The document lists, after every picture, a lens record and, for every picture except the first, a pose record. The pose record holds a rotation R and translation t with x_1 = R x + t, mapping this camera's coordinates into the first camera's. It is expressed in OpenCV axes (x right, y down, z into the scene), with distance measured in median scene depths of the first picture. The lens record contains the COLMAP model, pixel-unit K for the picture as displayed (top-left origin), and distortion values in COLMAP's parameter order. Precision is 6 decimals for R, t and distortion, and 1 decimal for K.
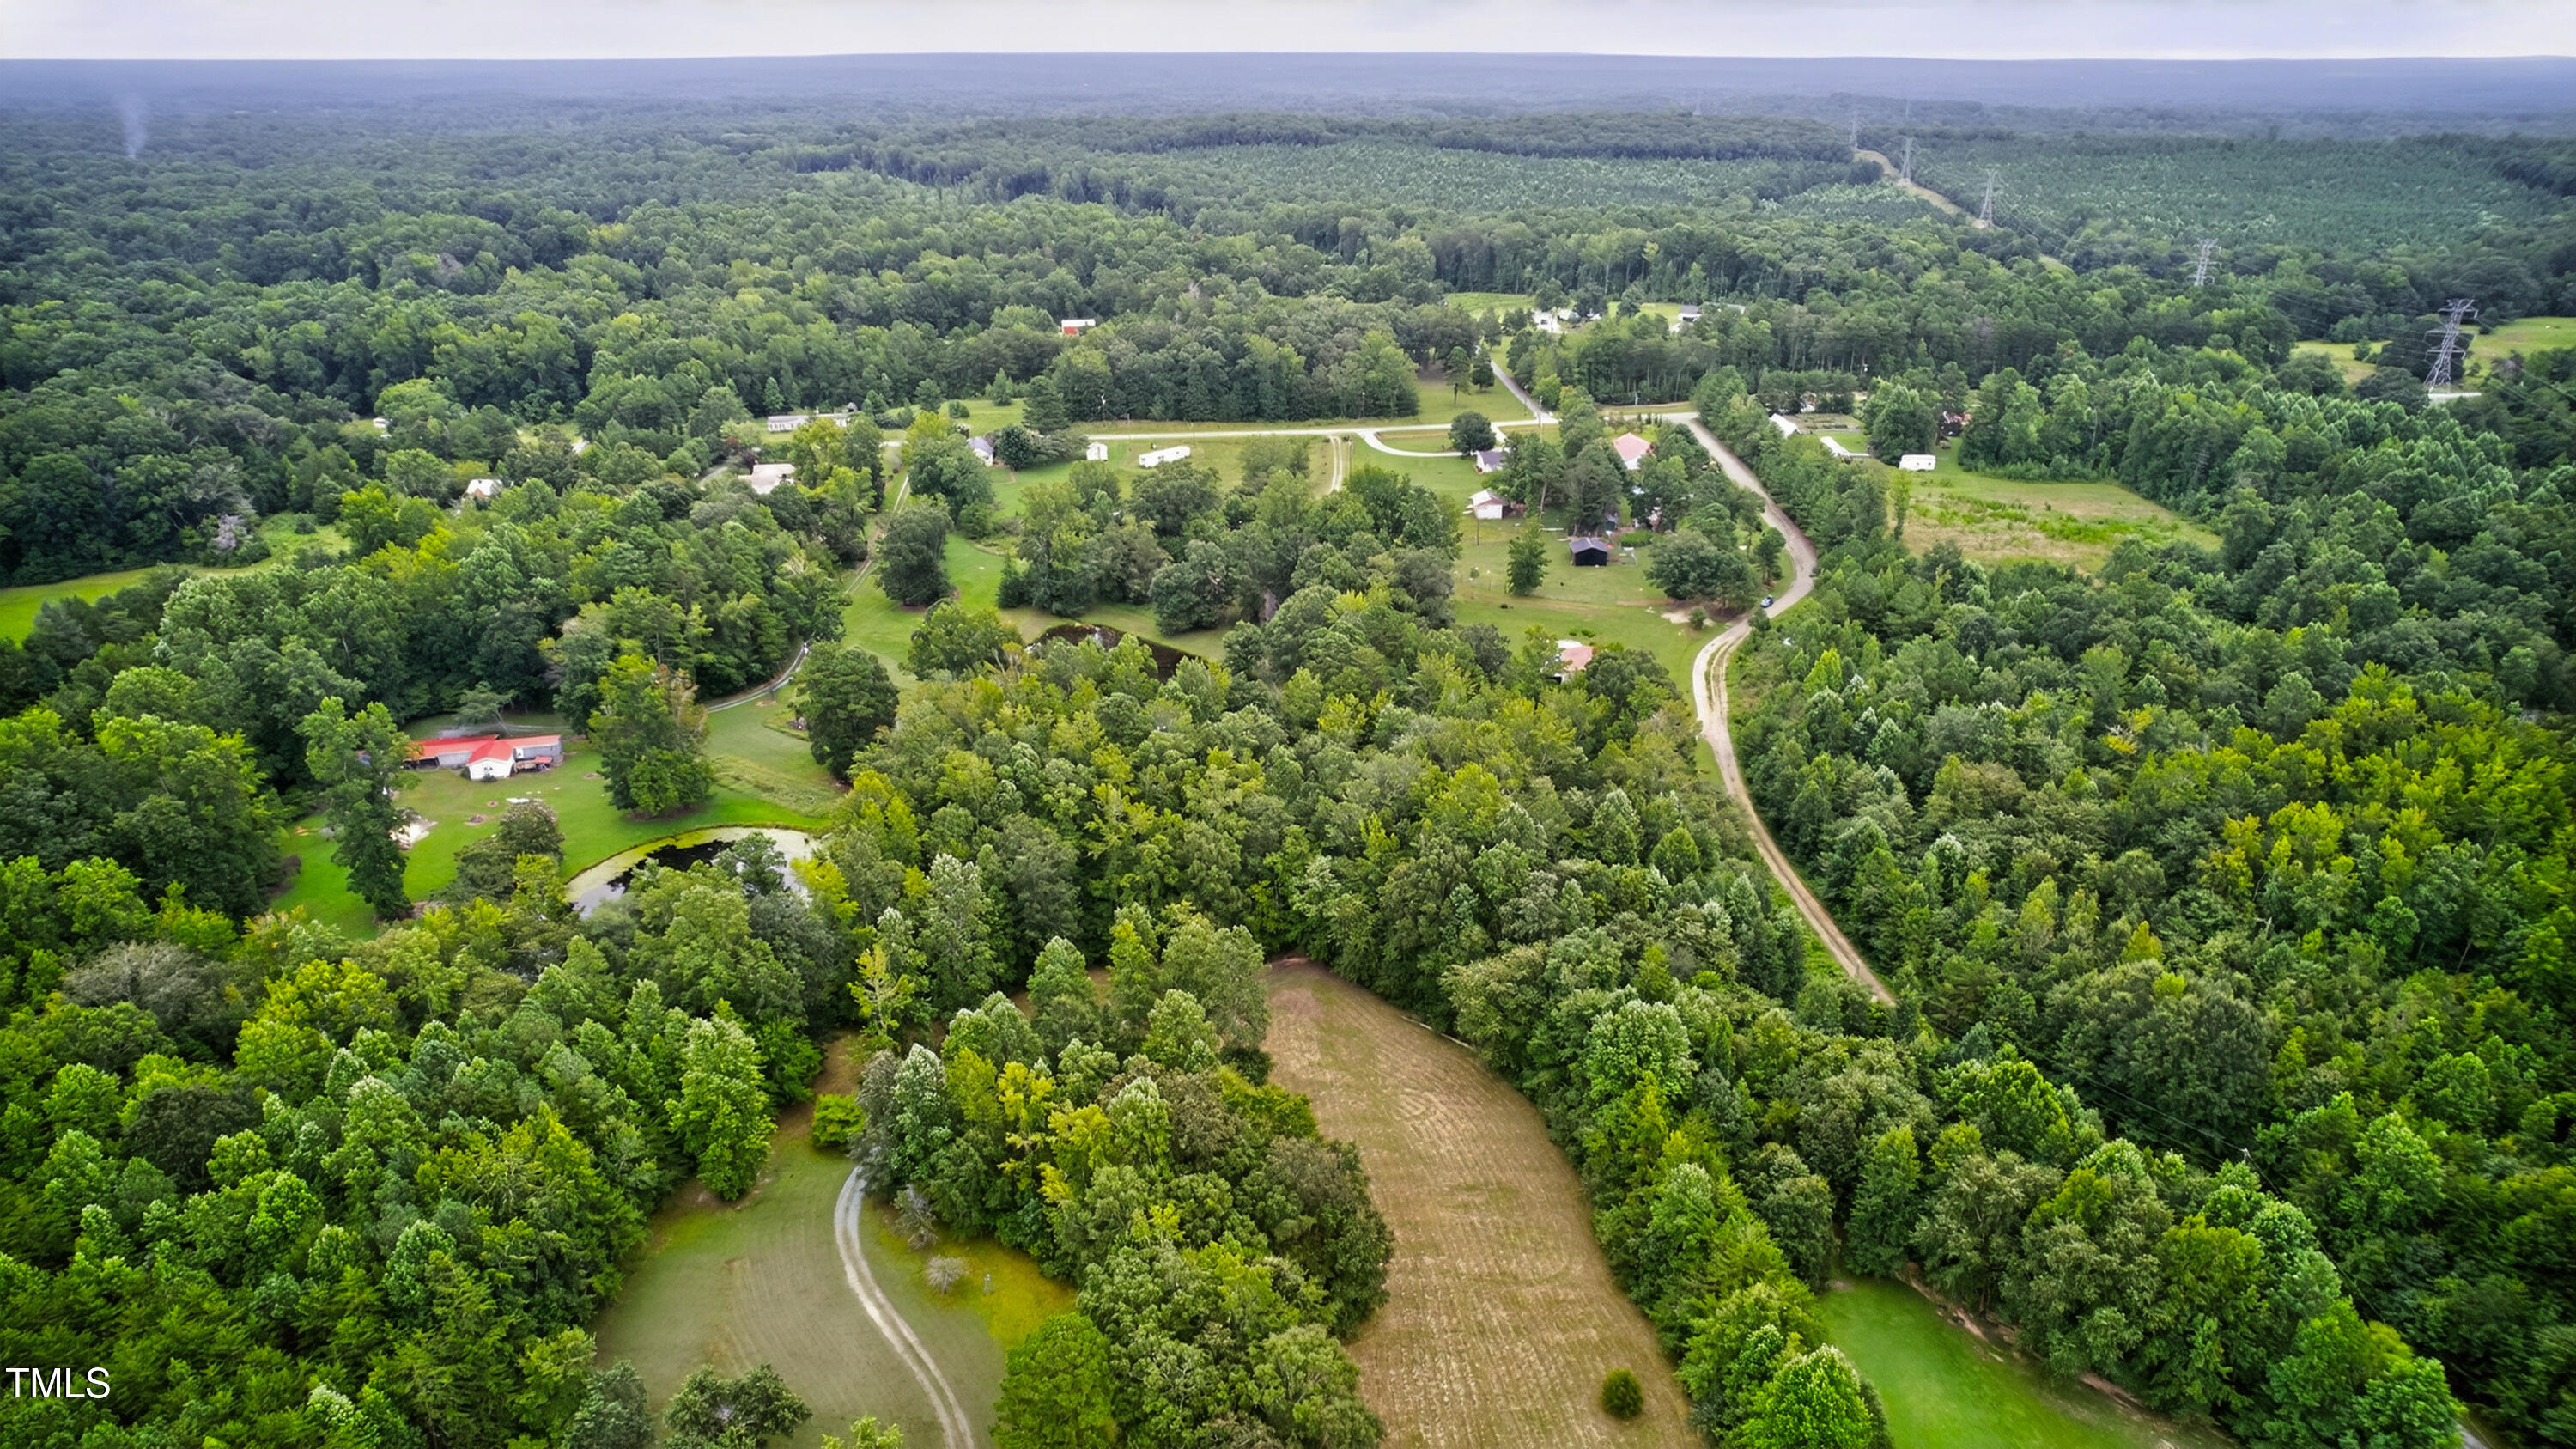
lens RADIAL K [[1661.0, 0, 1294.5], [0, 1661.0, 725.8], [0, 0, 1]] dist [-0.090538, 0.086286]
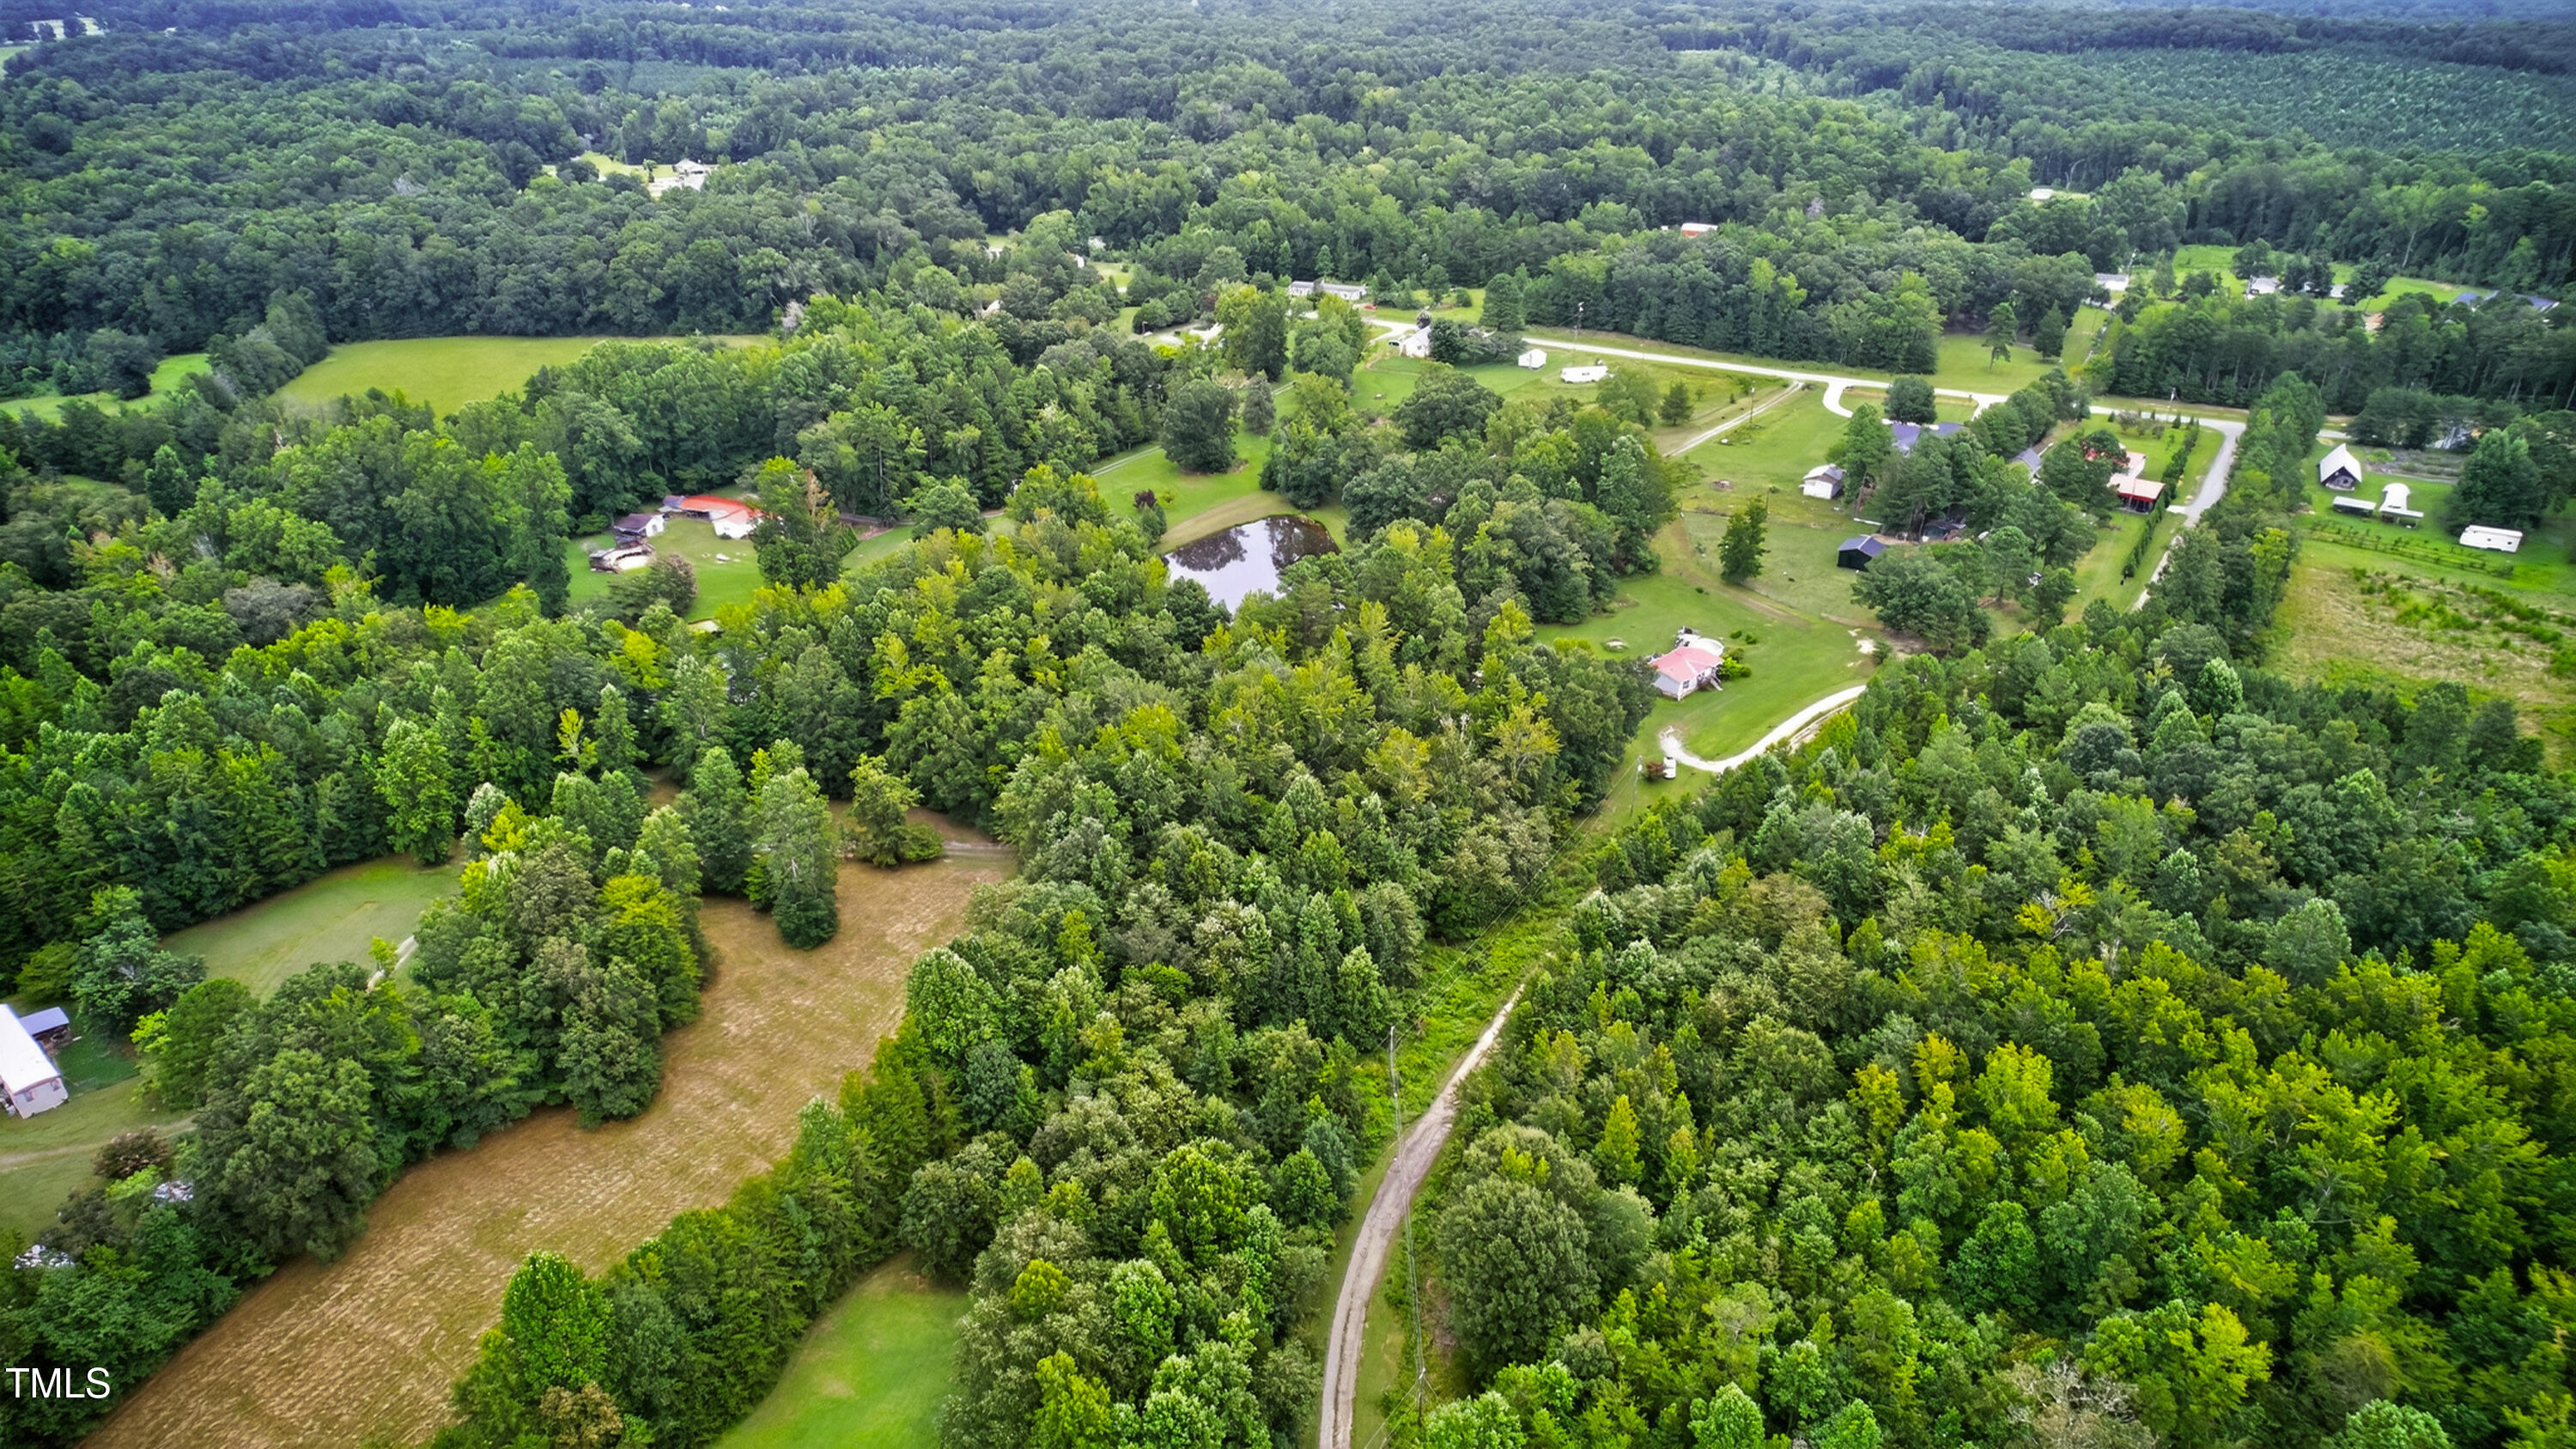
lens RADIAL K [[1661.0, 0, 1294.5], [0, 1661.0, 725.8], [0, 0, 1]] dist [-0.090538, 0.086286]
pose [[0.814351, 0.260549, -0.518601, 0.326017], [-0.223811, 0.965433, 0.133593, -0.055067], [0.535483, 0.007277, 0.844515, 0.104994]]
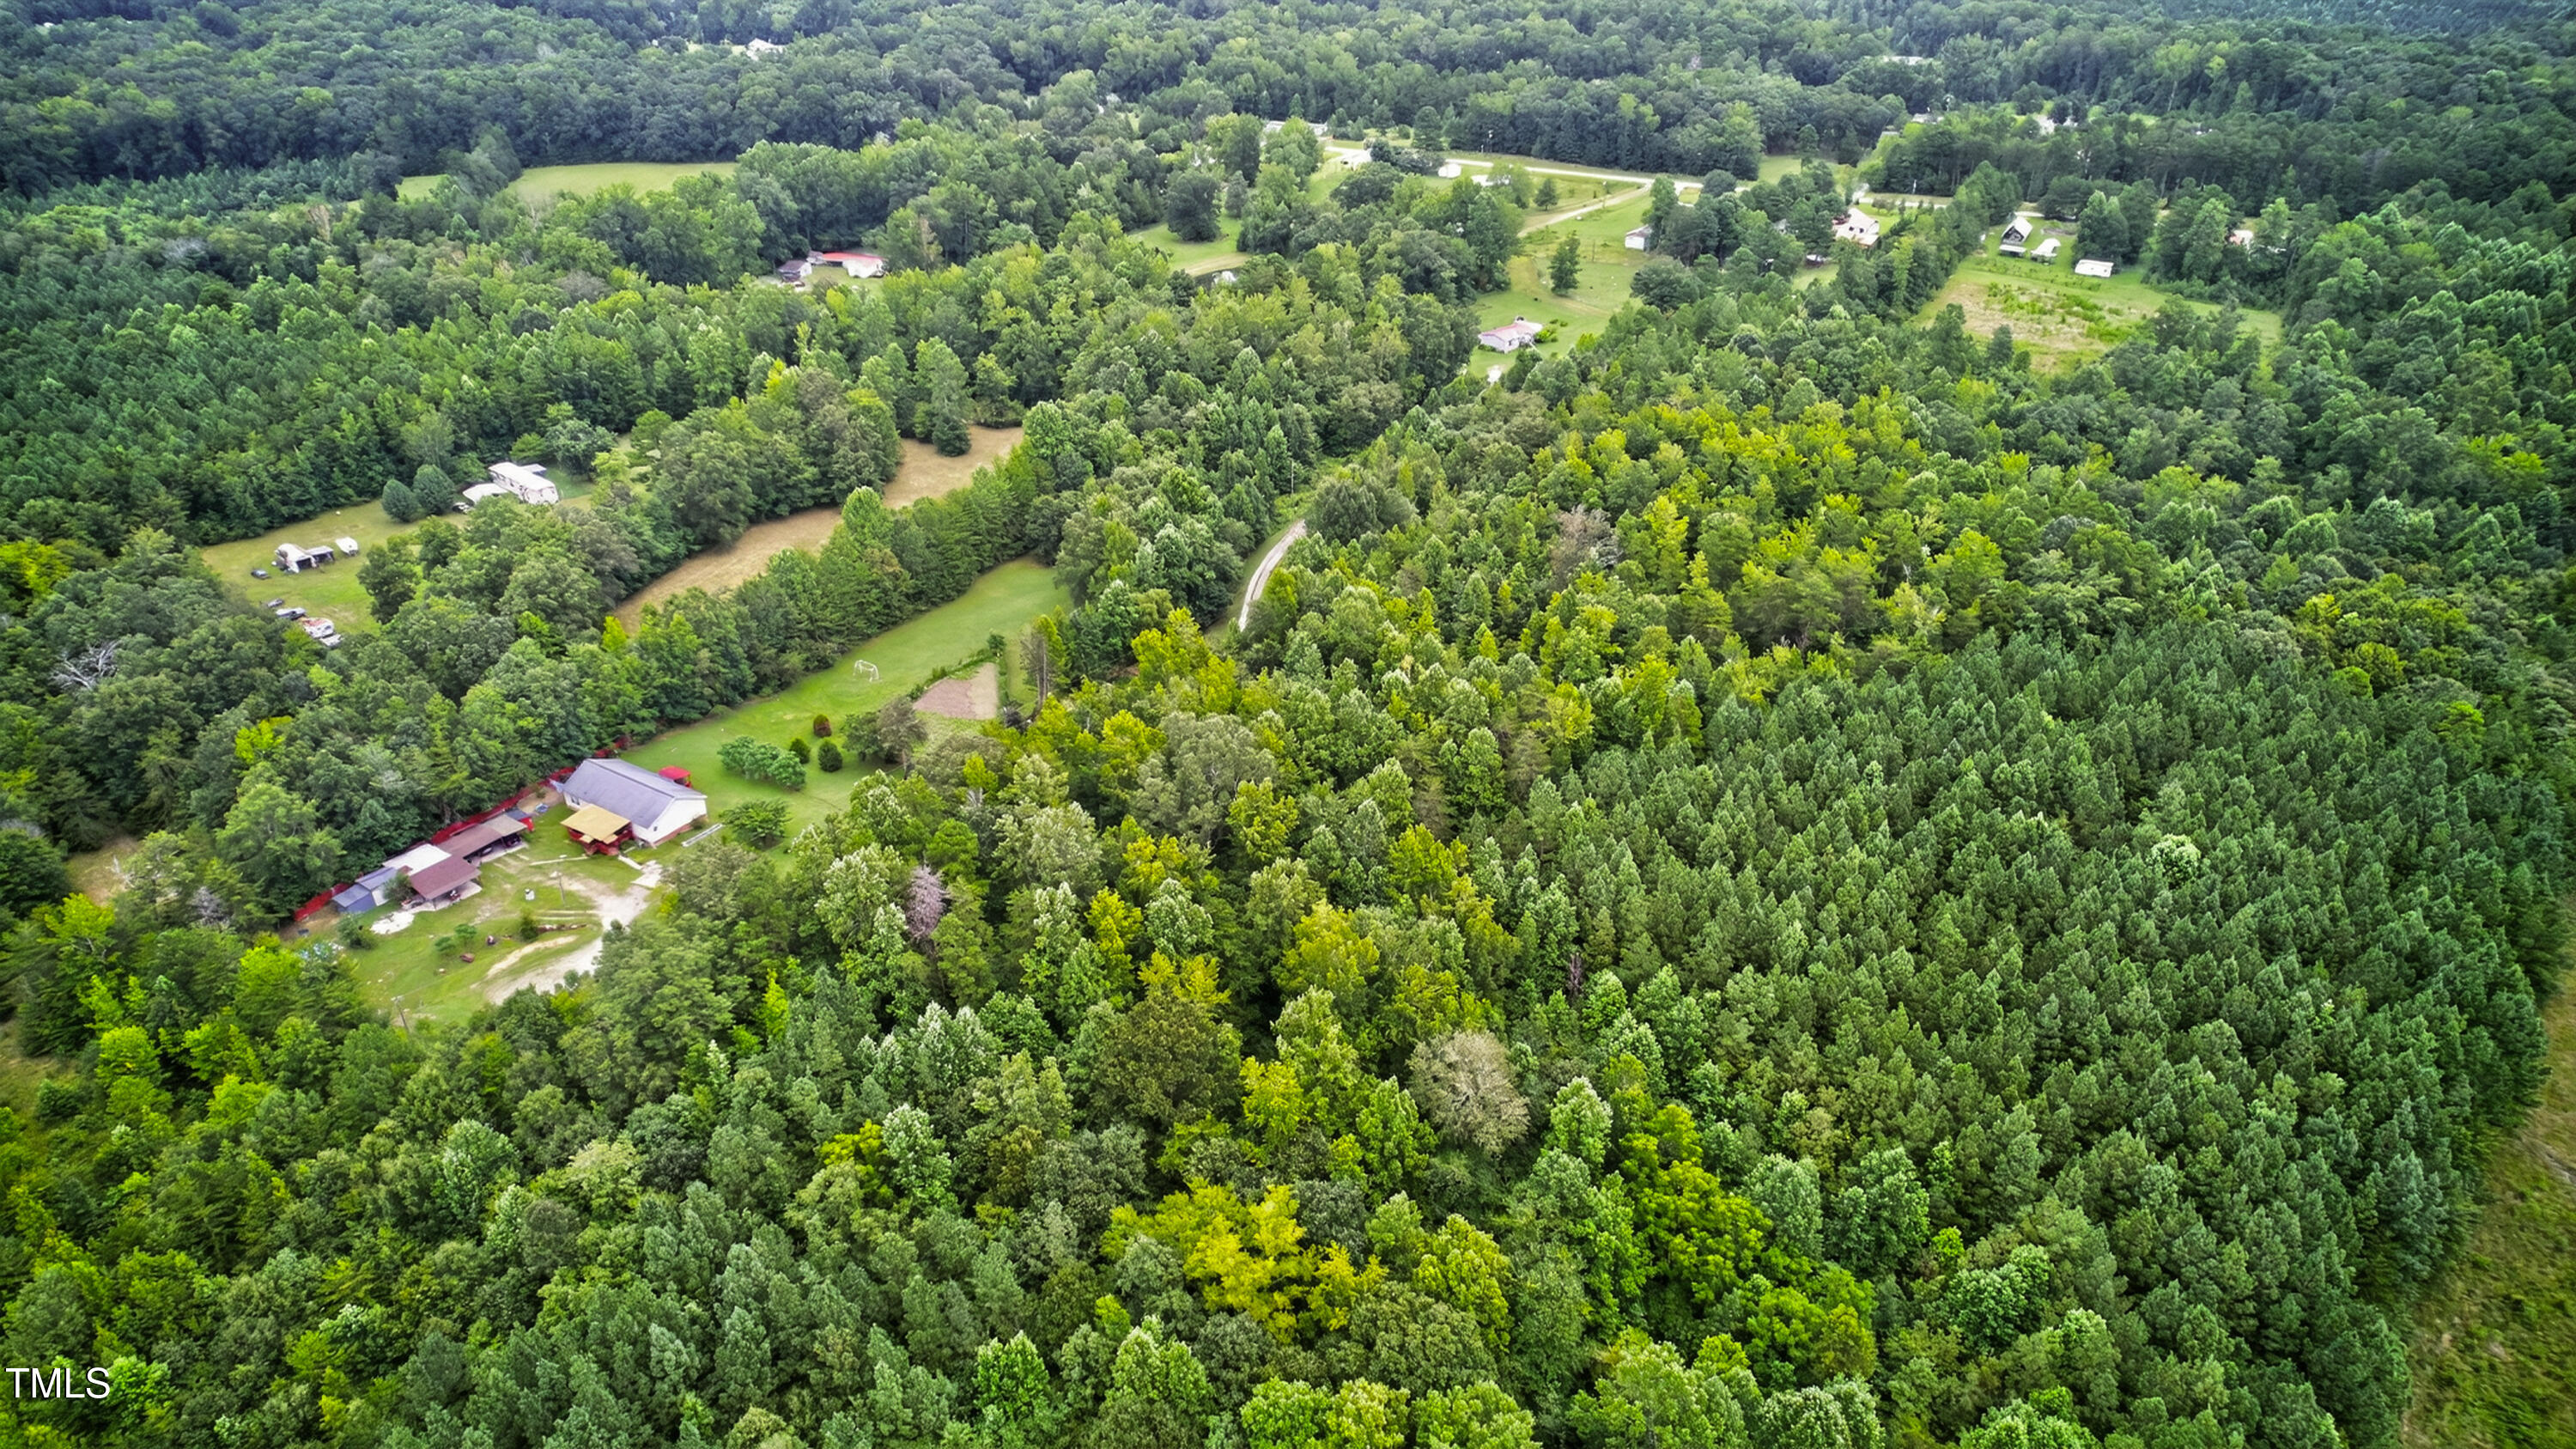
lens RADIAL K [[1661.0, 0, 1294.5], [0, 1661.0, 725.8], [0, 0, 1]] dist [-0.090538, 0.086286]
pose [[0.811490, 0.284485, -0.510443, 0.547736], [-0.221889, 0.958085, 0.181216, 0.039983], [0.540601, -0.033794, 0.840600, -0.140142]]
